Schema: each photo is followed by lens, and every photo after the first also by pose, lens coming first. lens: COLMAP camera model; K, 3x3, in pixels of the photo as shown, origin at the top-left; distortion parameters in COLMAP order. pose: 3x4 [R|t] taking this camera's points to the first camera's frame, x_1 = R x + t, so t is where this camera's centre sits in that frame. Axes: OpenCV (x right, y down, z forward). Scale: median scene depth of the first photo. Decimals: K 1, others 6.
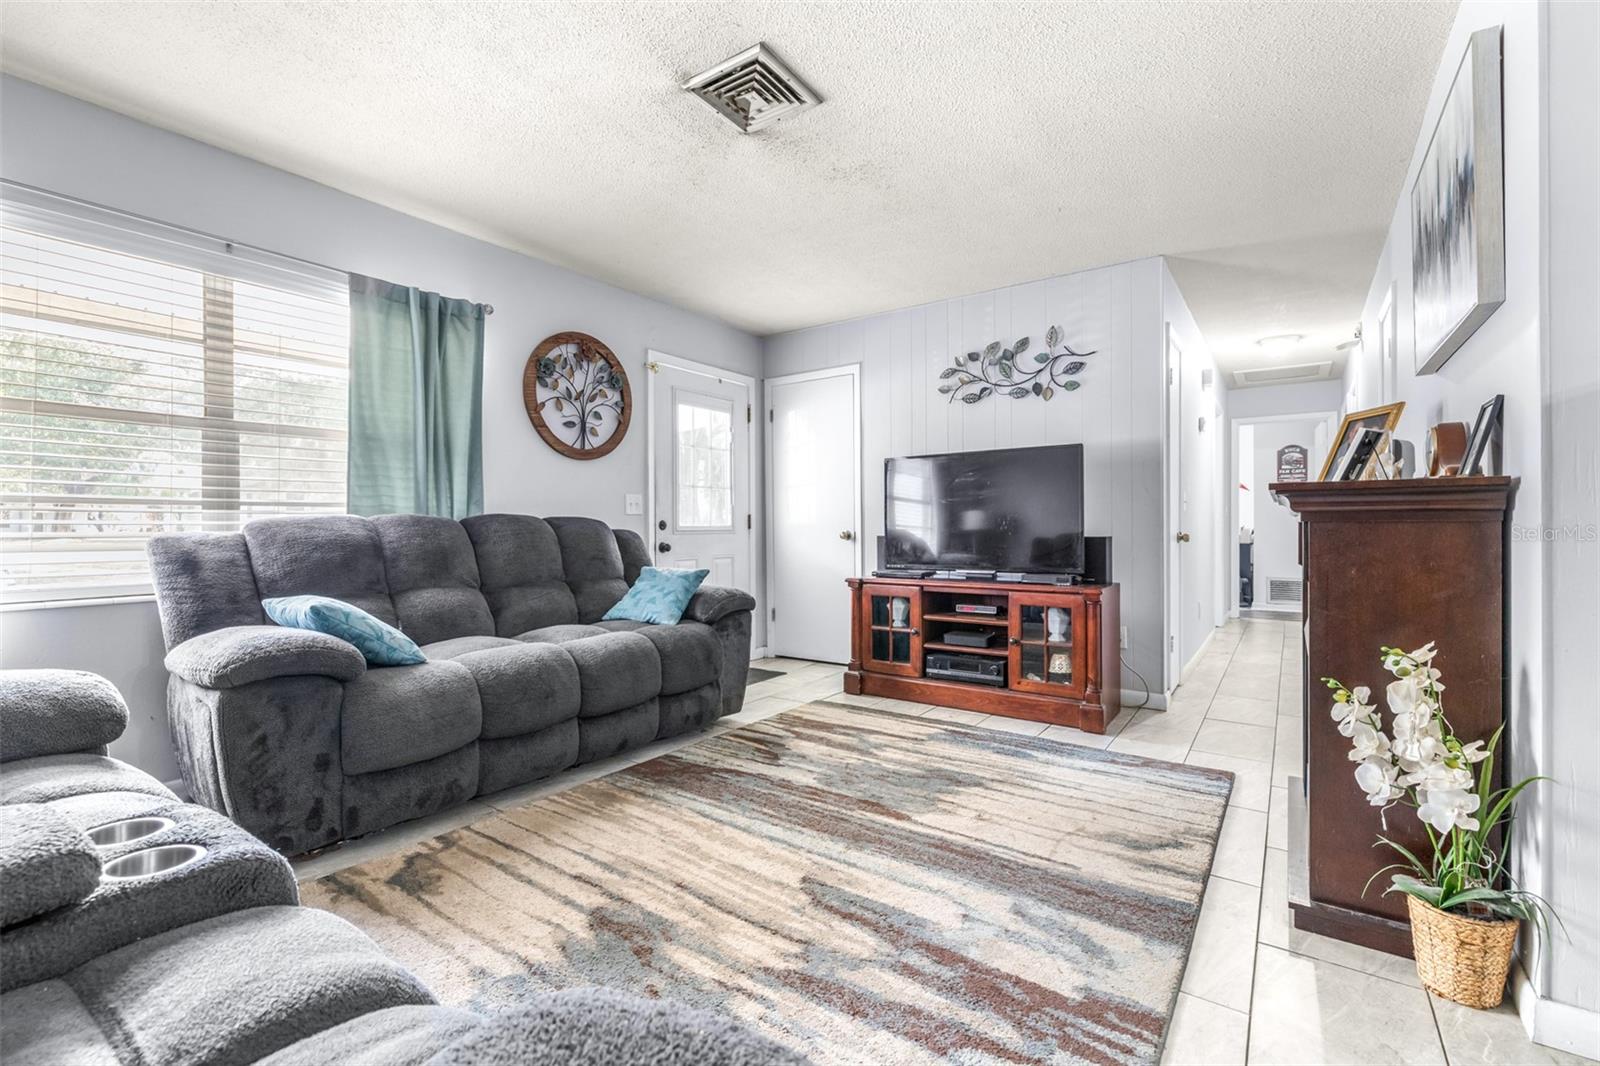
lens RADIAL K [[691.6, 0, 802.1], [0, 691.6, 532.3], [0, 0, 1]] dist [0.000477, 0.000034]
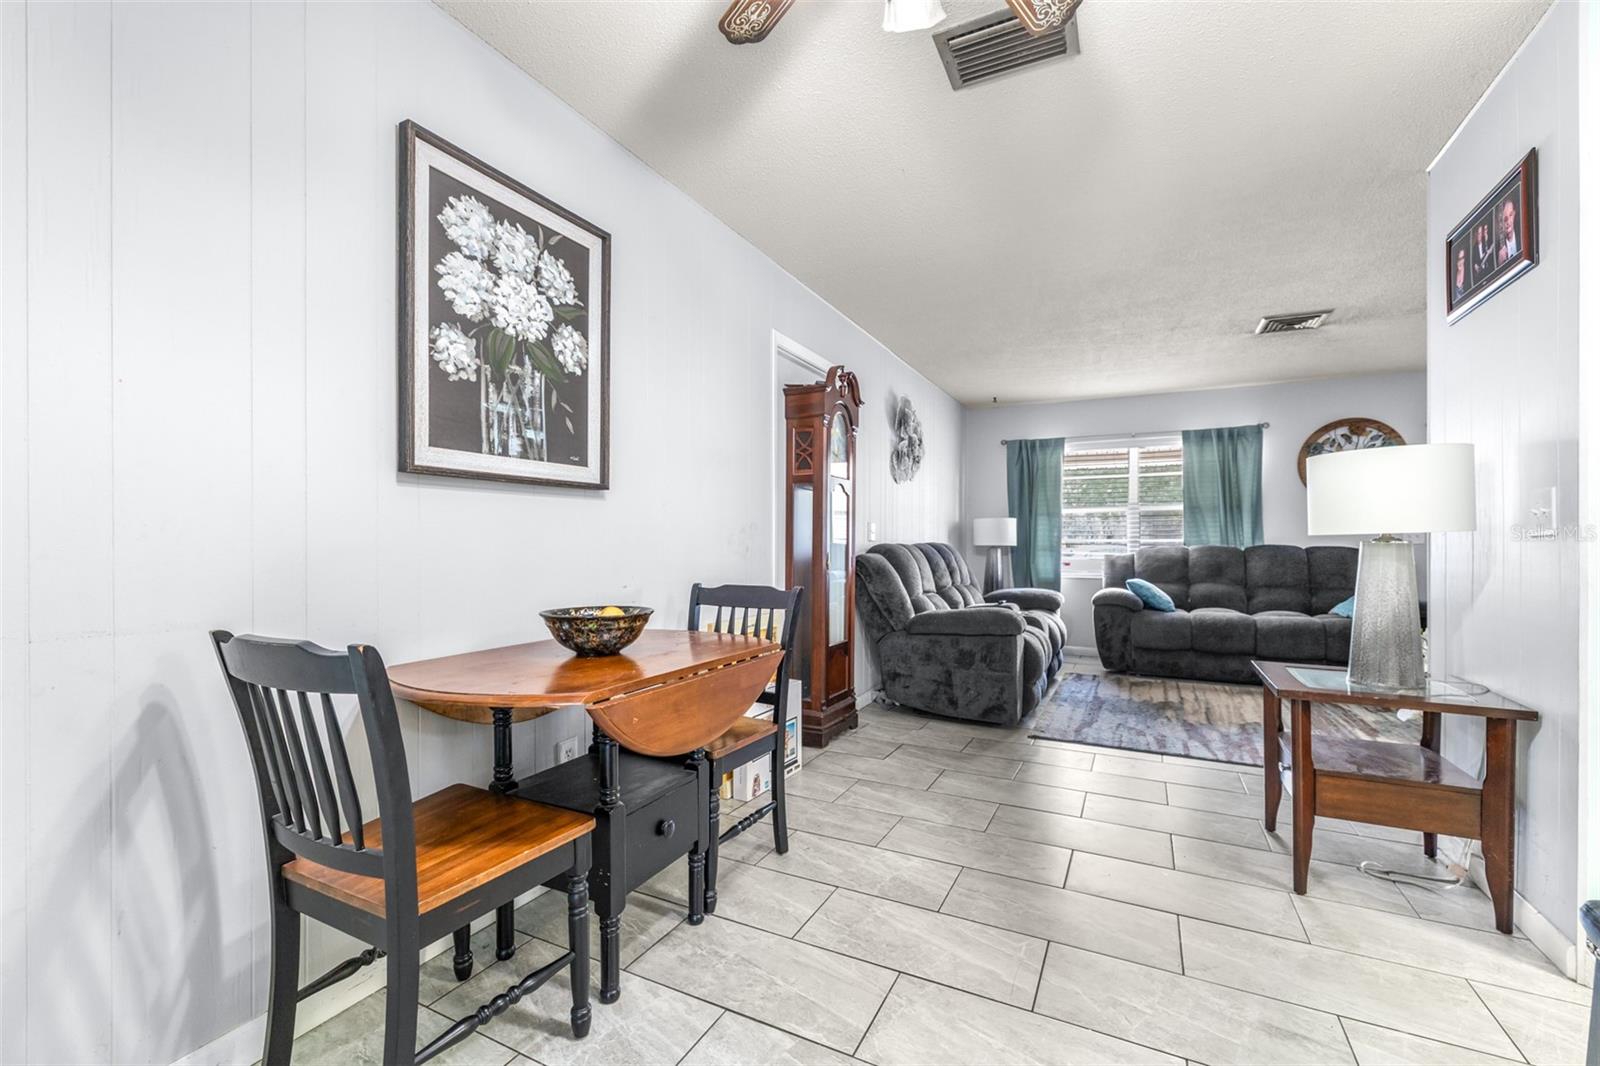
lens RADIAL K [[677.9, 0, 796.9], [0, 677.9, 541.3], [0, 0, 1]] dist [0.000718, -0.000137]
pose [[0.144164, 0.000397, -0.989554, 1.146620], [-0.013677, 0.999905, -0.001591, -0.017520], [0.989459, 0.013764, 0.144156, -0.429283]]
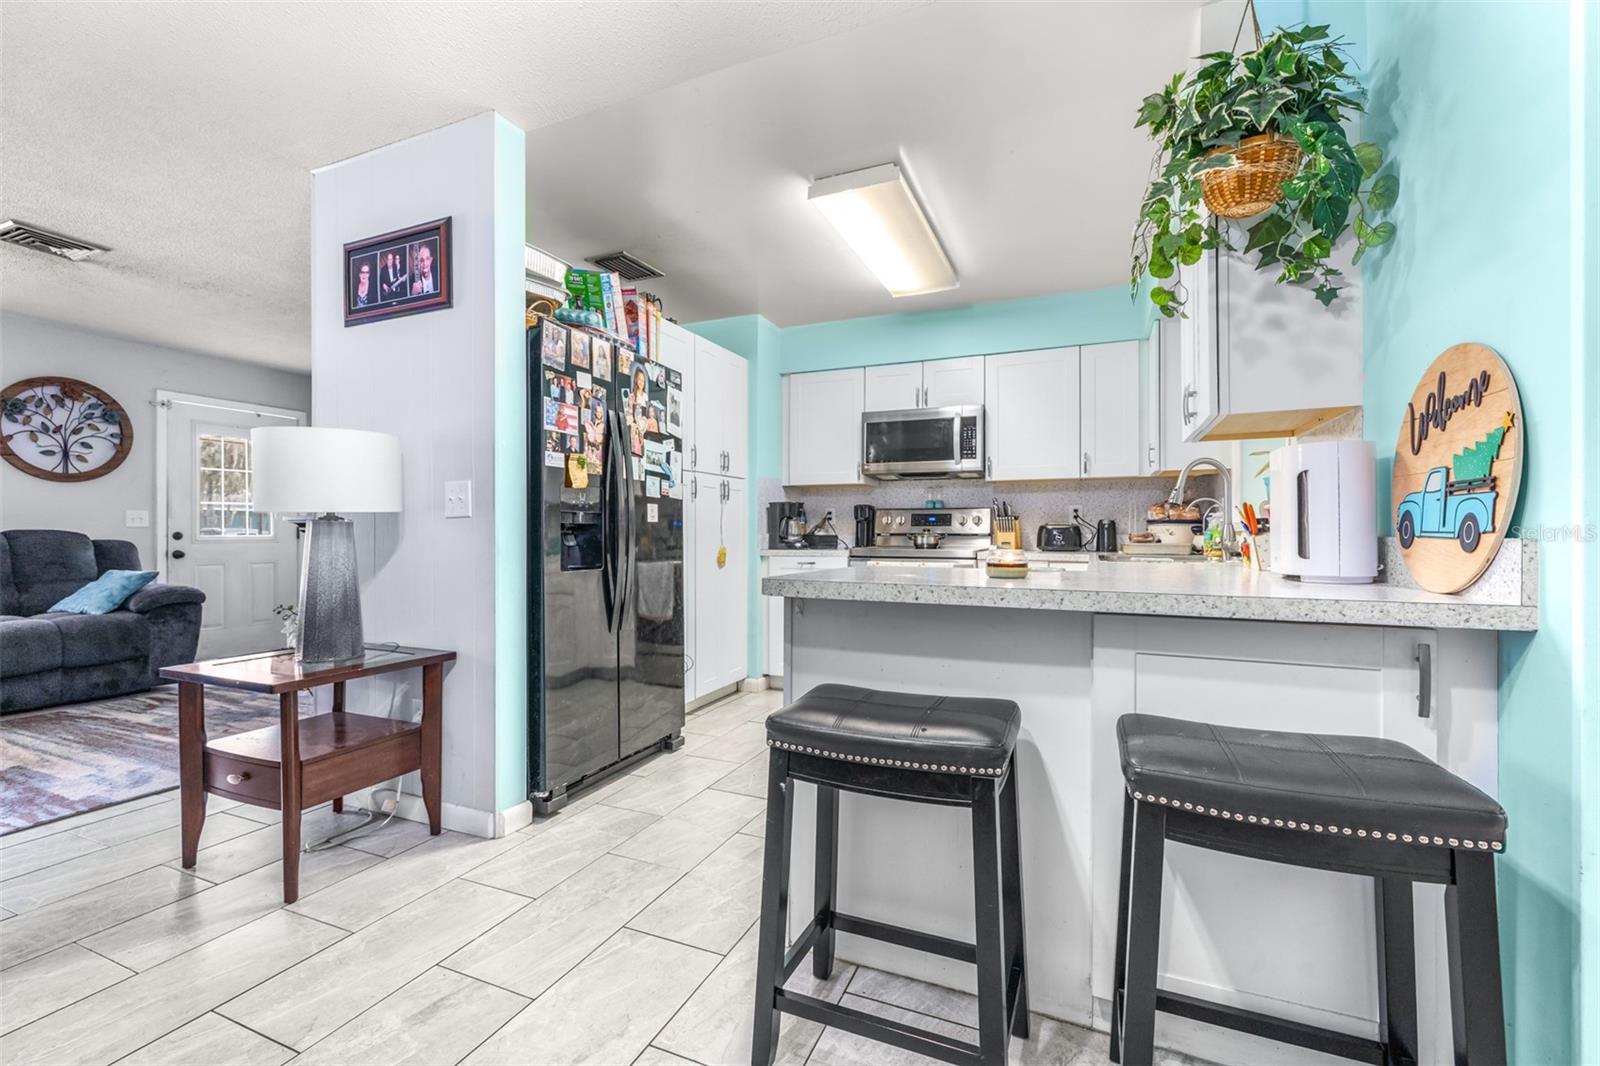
lens RADIAL K [[677.5, 0, 804.6], [0, 677.5, 529.5], [0, 0, 1]] dist [0.000522, -0.000198]
pose [[0.977671, 0.003464, 0.210112, 0.881103], [-0.000406, 0.999893, -0.014594, -0.006513], [-0.210140, 0.014182, 0.977568, -0.539372]]
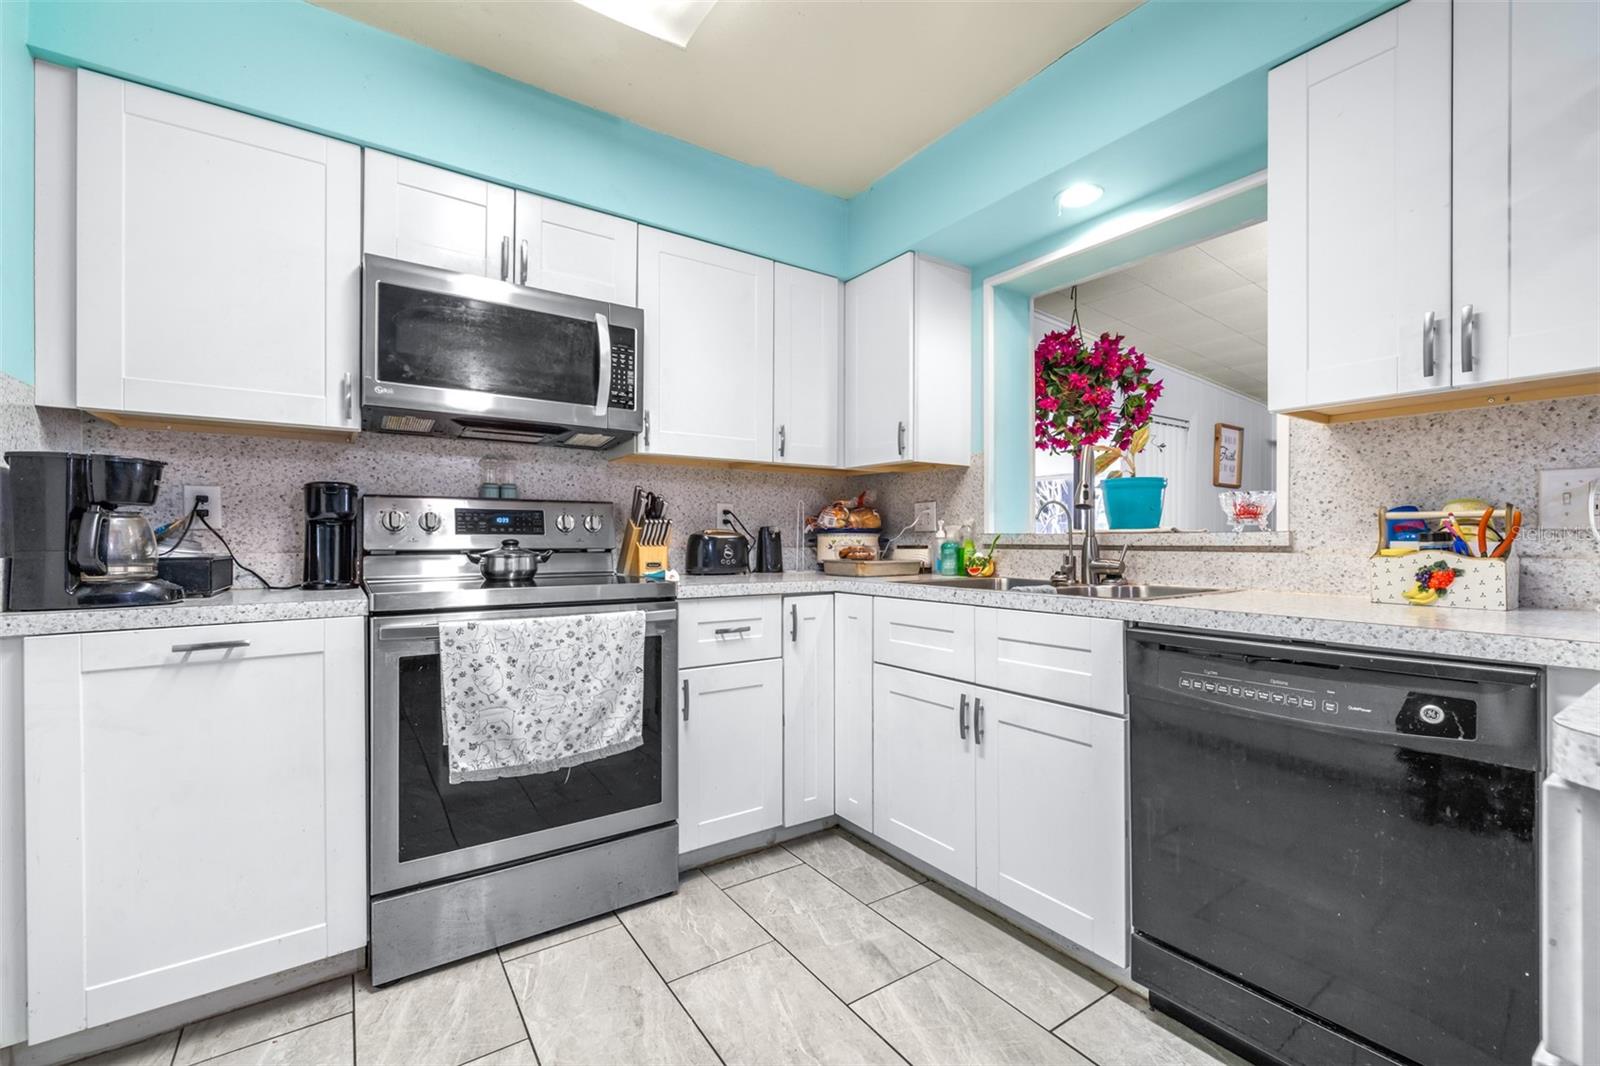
lens RADIAL K [[672.7, 0, 805.2], [0, 672.7, 540.6], [0, 0, 1]] dist [-0.000240, -0.000405]
pose [[0.340075, -0.000882, 0.940398, 0.886541], [0.007740, 0.999968, -0.001861, -0.024475], [-0.940366, 0.007911, 0.340071, 0.280543]]
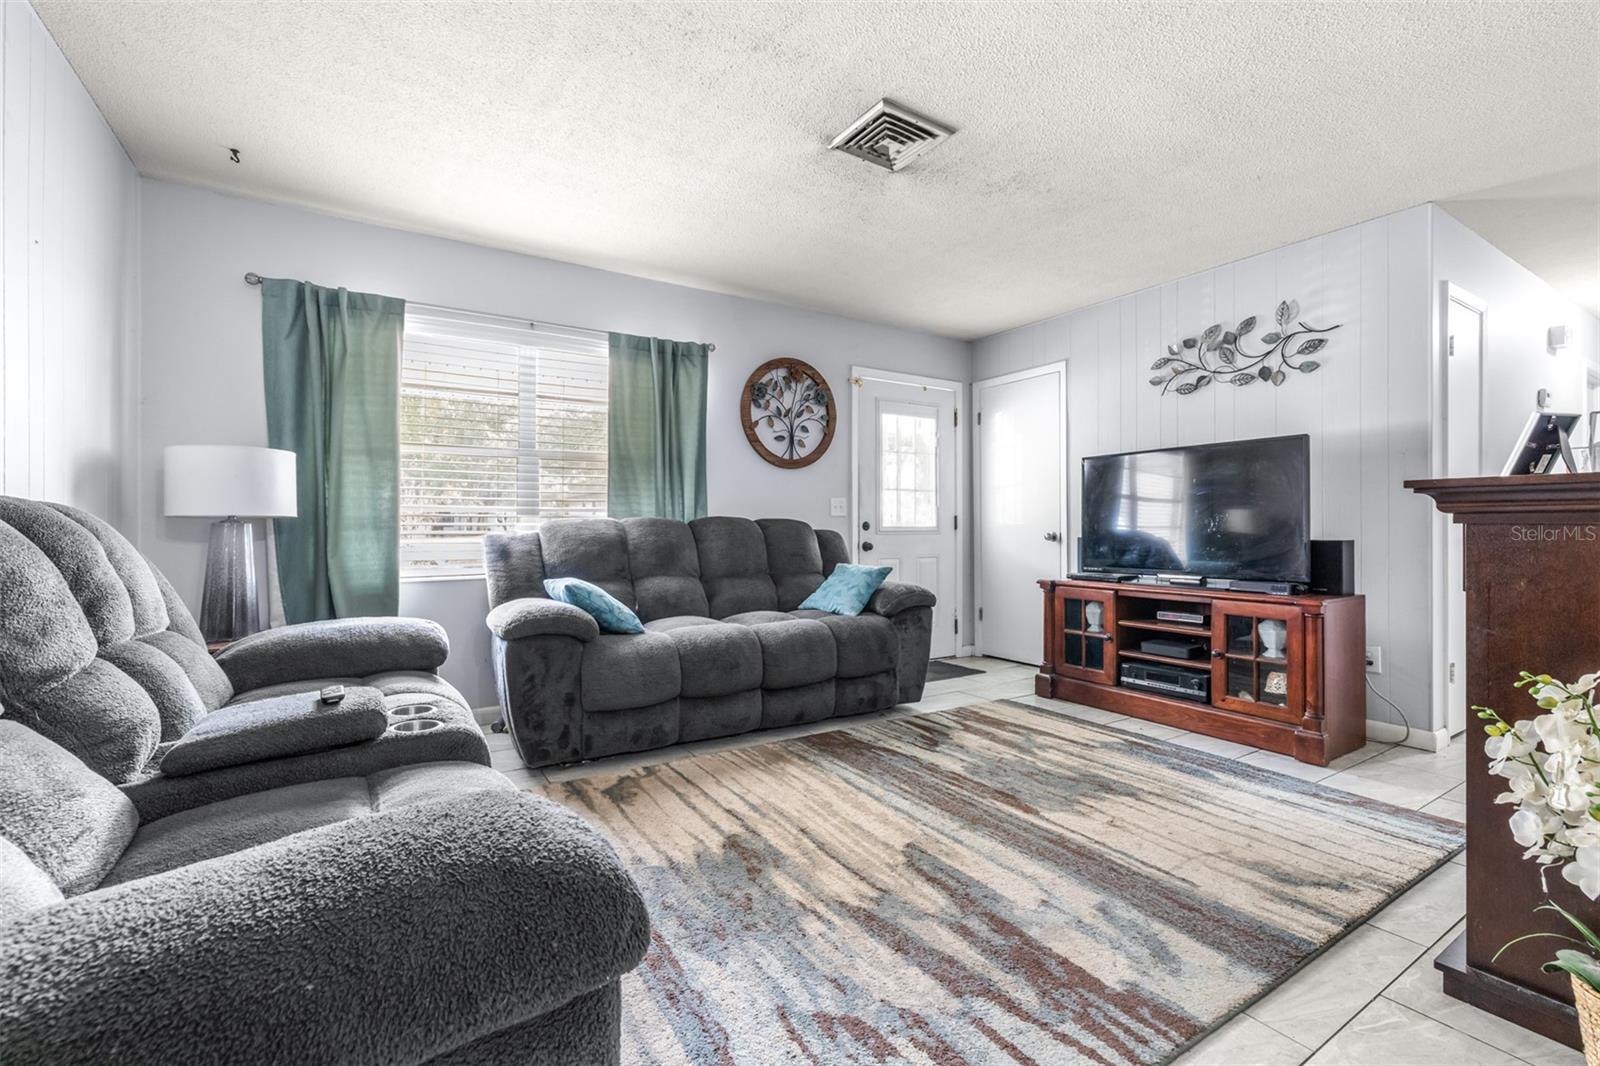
lens RADIAL K [[687.2, 0, 799.5], [0, 687.2, 531.7], [0, 0, 1]] dist [0.000517, -0.000581]
pose [[0.925515, 0.004875, -0.378680, 0.159347], [-0.005254, 0.999986, 0.000034, -0.001059], [0.378675, 0.001958, 0.925528, -0.057111]]
